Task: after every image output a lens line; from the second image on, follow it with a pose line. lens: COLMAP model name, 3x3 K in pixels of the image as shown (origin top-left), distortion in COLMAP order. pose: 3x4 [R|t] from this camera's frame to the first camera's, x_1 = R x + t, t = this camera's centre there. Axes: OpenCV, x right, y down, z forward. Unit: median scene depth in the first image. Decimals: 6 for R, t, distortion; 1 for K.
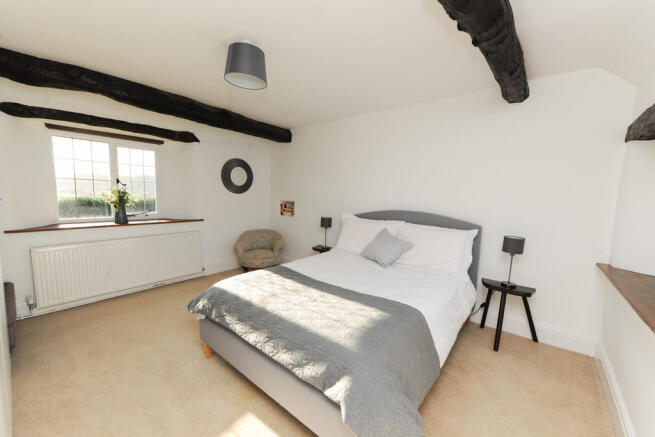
lens RADIAL K [[258.3, 0, 324.4], [0, 258.3, 218.9], [0, 0, 1]] dist [0.001817, 0.000219]
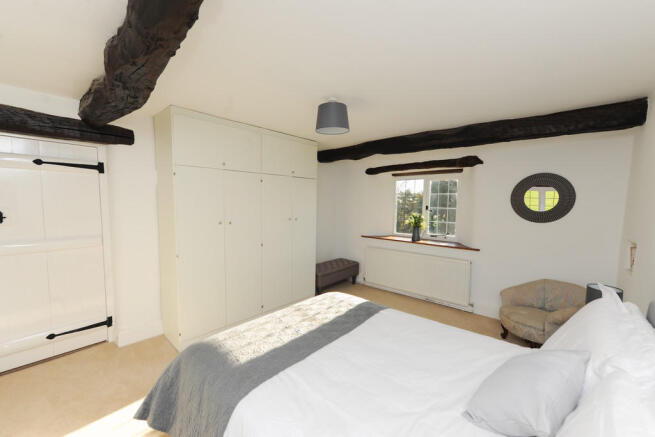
lens RADIAL K [[258.3, 0, 325.2], [0, 258.3, 221.2], [0, 0, 1]] dist [0.001817, 0.000219]
pose [[-0.042358, 0.048045, -0.997947, 0.518854], [-0.112850, 0.992221, 0.052559, -0.098758], [0.992709, 0.114844, -0.036607, 0.601700]]
